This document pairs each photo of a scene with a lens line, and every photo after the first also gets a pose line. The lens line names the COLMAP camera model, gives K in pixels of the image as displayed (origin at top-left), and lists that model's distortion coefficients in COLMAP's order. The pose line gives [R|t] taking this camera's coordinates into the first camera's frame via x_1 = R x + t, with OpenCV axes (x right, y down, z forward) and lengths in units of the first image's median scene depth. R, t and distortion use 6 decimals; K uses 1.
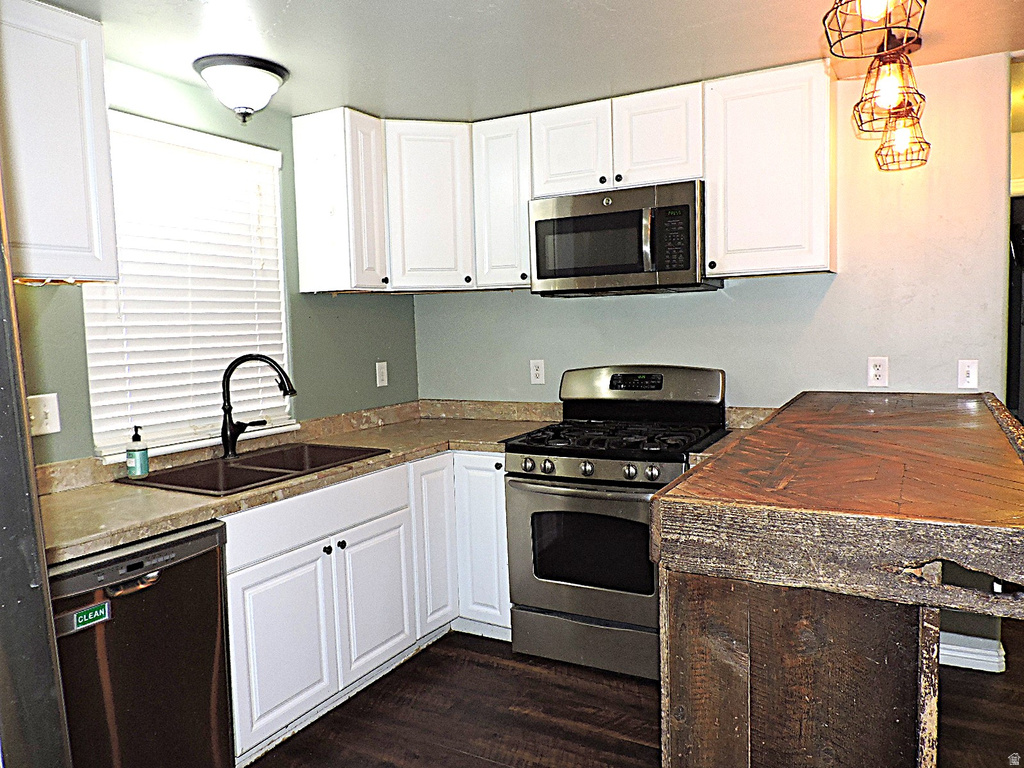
lens RADIAL K [[731.5, 0, 516.2], [0, 731.5, 380.7], [0, 0, 1]] dist [-0.024636, 0.002121]
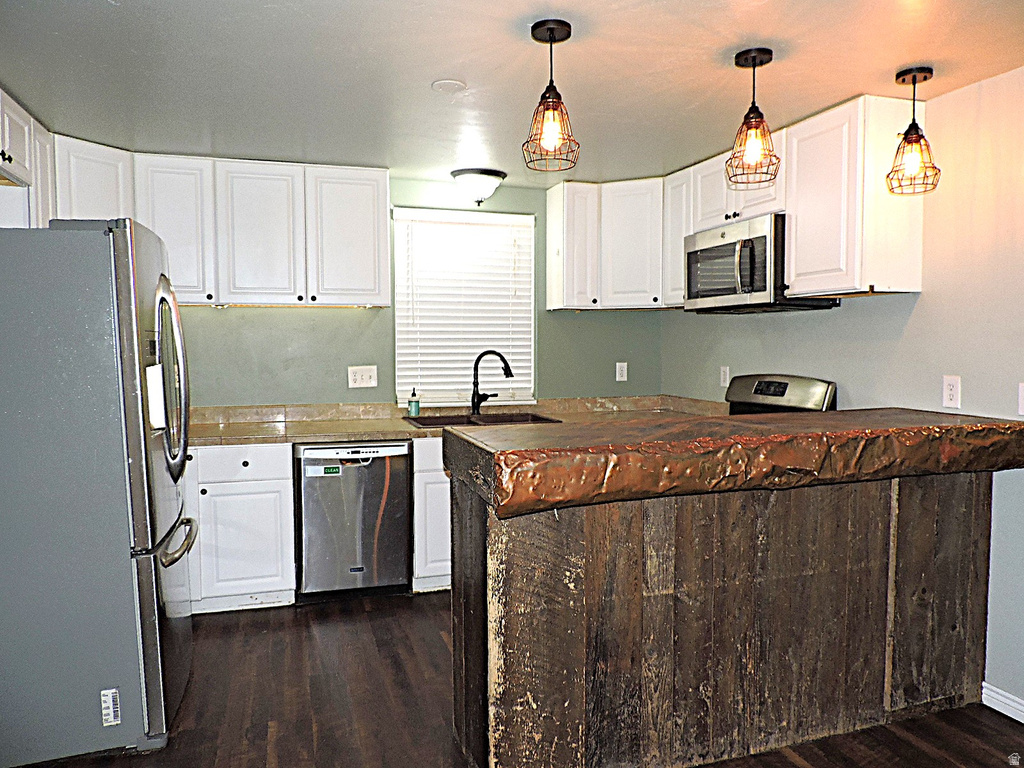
lens RADIAL K [[731.5, 0, 513.9], [0, 731.5, 382.2], [0, 0, 1]] dist [-0.024636, 0.002121]
pose [[0.730308, 0.064521, -0.680064, 0.744309], [-0.071090, 0.997302, 0.018277, -0.001030], [0.679409, 0.034998, 0.732925, -0.113581]]
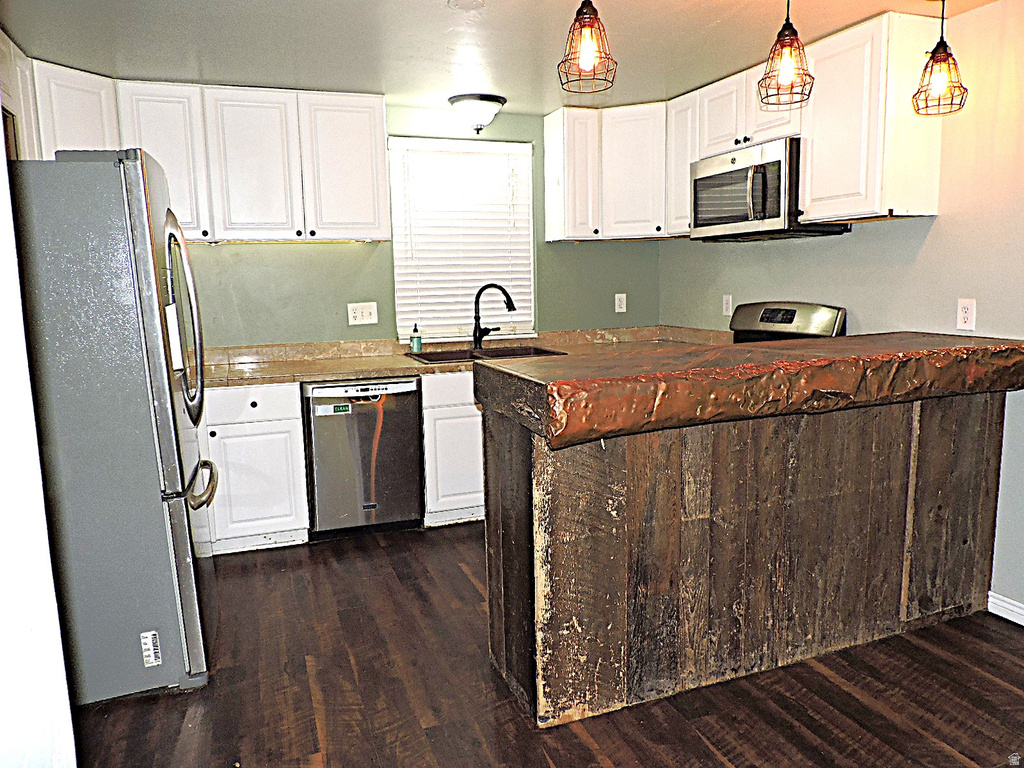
lens RADIAL K [[731.5, 0, 514.1], [0, 731.5, 382.3], [0, 0, 1]] dist [-0.024636, 0.002121]
pose [[0.761468, 0.104610, -0.639705, 0.683650], [-0.049876, 0.993422, 0.103083, 0.008400], [0.646280, -0.046589, 0.761677, -0.157037]]
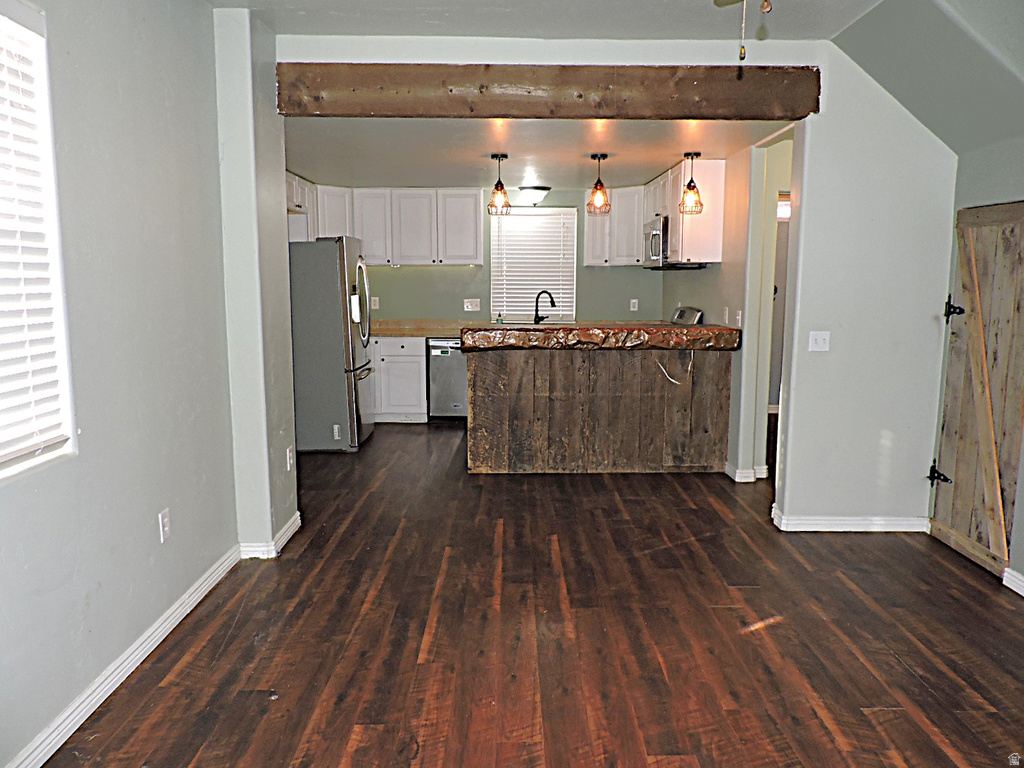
lens RADIAL K [[731.5, 0, 511.1], [0, 731.5, 387.9], [0, 0, 1]] dist [-0.024636, 0.002121]
pose [[0.490500, 0.157349, -0.857118, 1.905595], [-0.086828, 0.987494, 0.131595, -0.027908], [0.867105, 0.009875, 0.498028, -0.423782]]
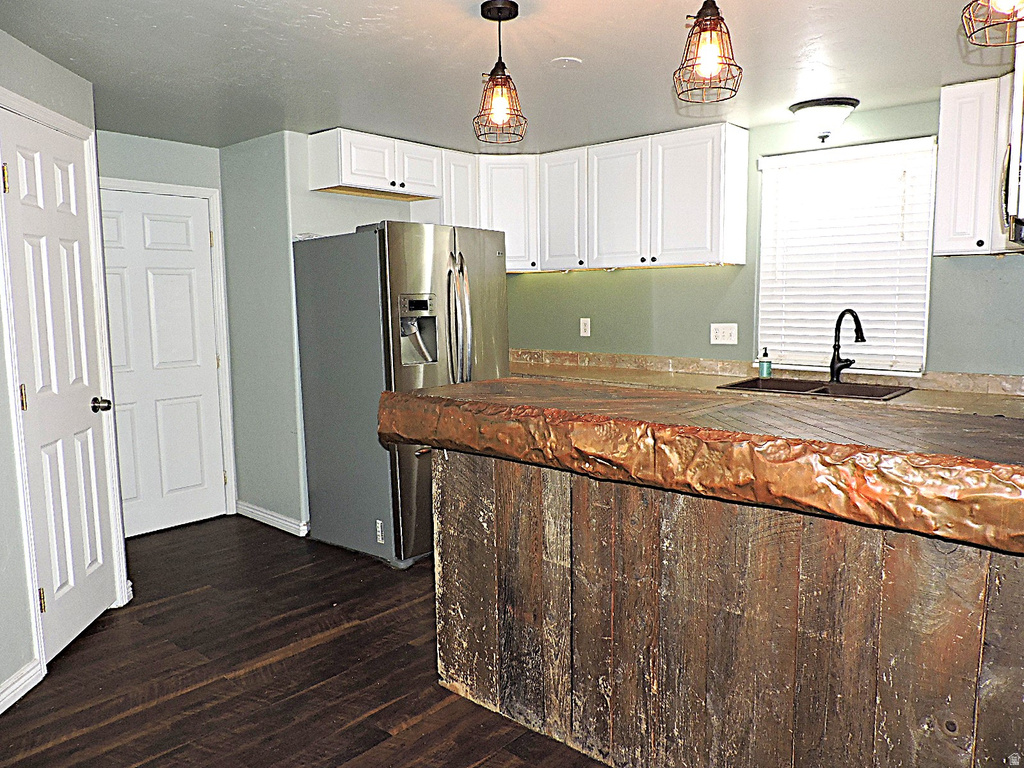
lens RADIAL K [[731.5, 0, 514.0], [0, 731.5, 380.2], [0, 0, 1]] dist [-0.024636, 0.002121]
pose [[-0.206404, 0.141197, -0.968226, 1.071166], [-0.060781, 0.985772, 0.156713, -0.079458], [0.976577, 0.091196, -0.194885, 0.670777]]
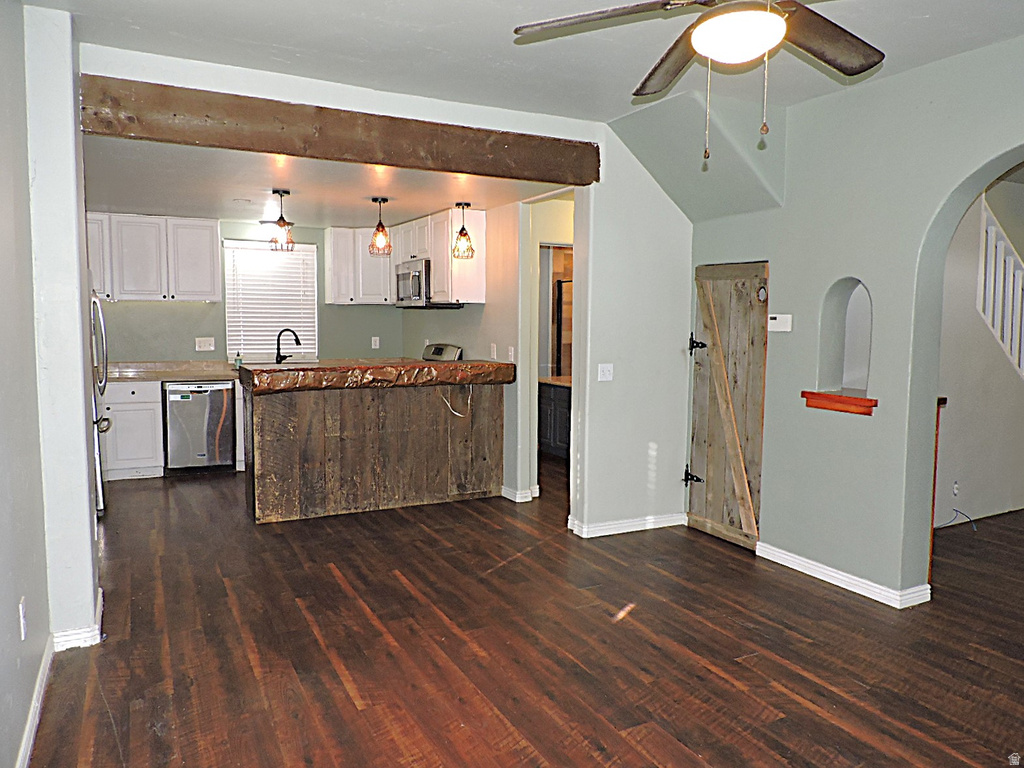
lens RADIAL K [[731.5, 0, 512.3], [0, 731.5, 391.2], [0, 0, 1]] dist [-0.024636, 0.002121]
pose [[0.835843, 0.092743, -0.541077, 1.708251], [-0.077739, 0.995690, 0.050577, -0.009567], [0.543436, -0.000211, 0.839451, -0.725807]]
